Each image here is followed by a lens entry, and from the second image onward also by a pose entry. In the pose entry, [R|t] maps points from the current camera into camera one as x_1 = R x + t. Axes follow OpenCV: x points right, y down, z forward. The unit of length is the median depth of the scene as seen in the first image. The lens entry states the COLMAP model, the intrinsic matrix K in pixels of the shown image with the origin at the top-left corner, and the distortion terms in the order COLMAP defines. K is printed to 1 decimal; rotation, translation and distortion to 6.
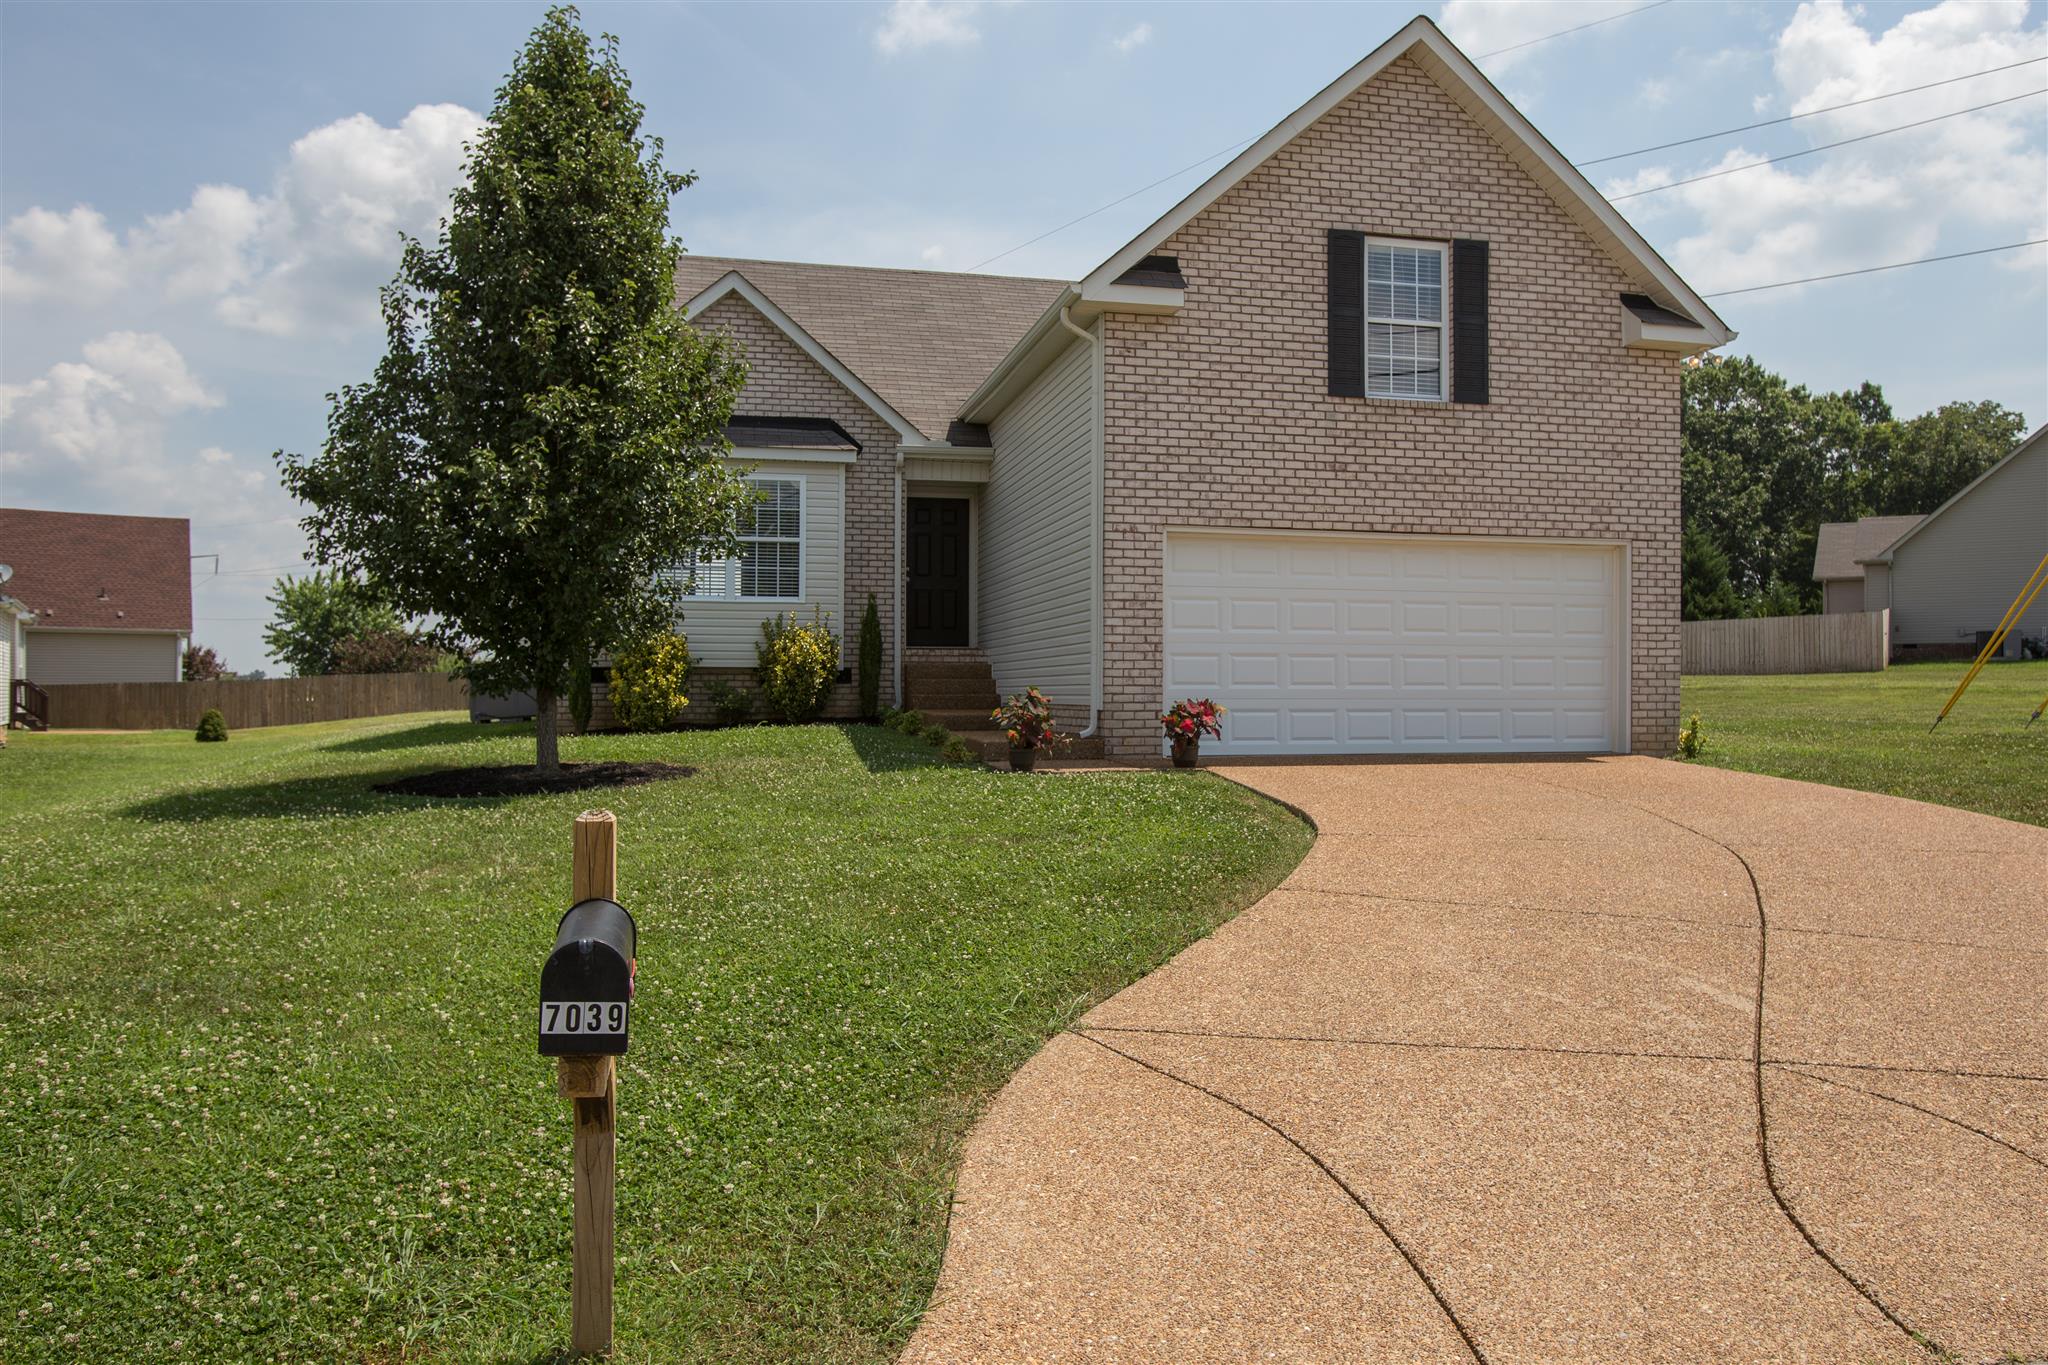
lens RADIAL K [[1379.1, 0, 1022.3], [0, 1379.1, 683.4], [0, 0, 1]] dist [-0.027733, 0.012756]
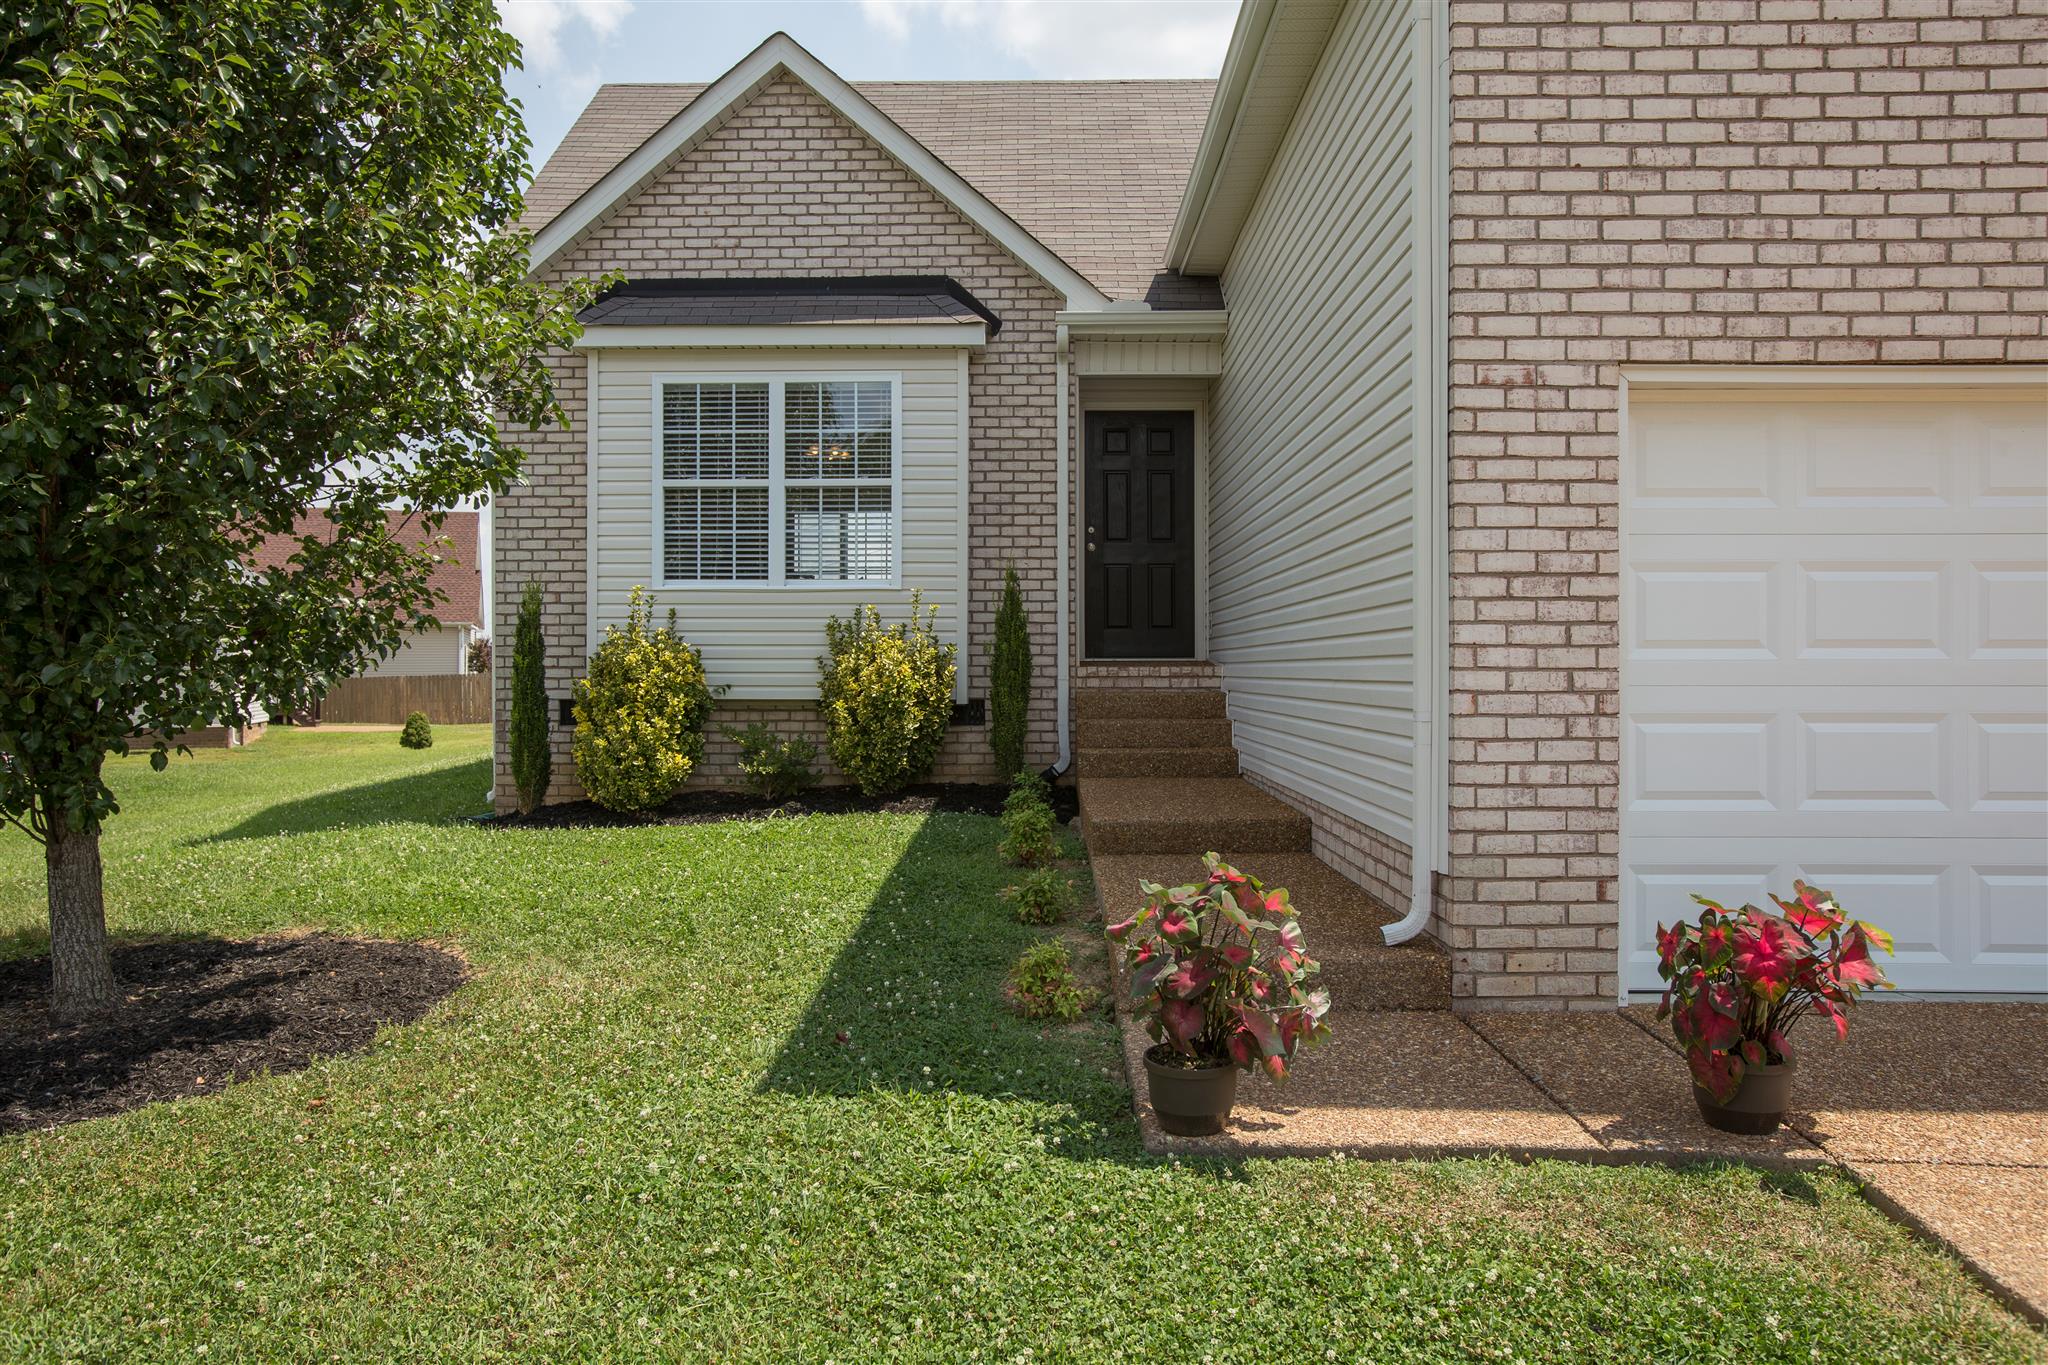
lens RADIAL K [[1379.1, 0, 1018.9], [0, 1379.1, 670.4], [0, 0, 1]] dist [-0.027733, 0.012756]
pose [[0.975846, -0.002361, -0.218449, 0.026752], [0.003274, 0.999987, 0.003819, -0.036361], [0.218437, -0.004442, 0.975841, 0.611077]]
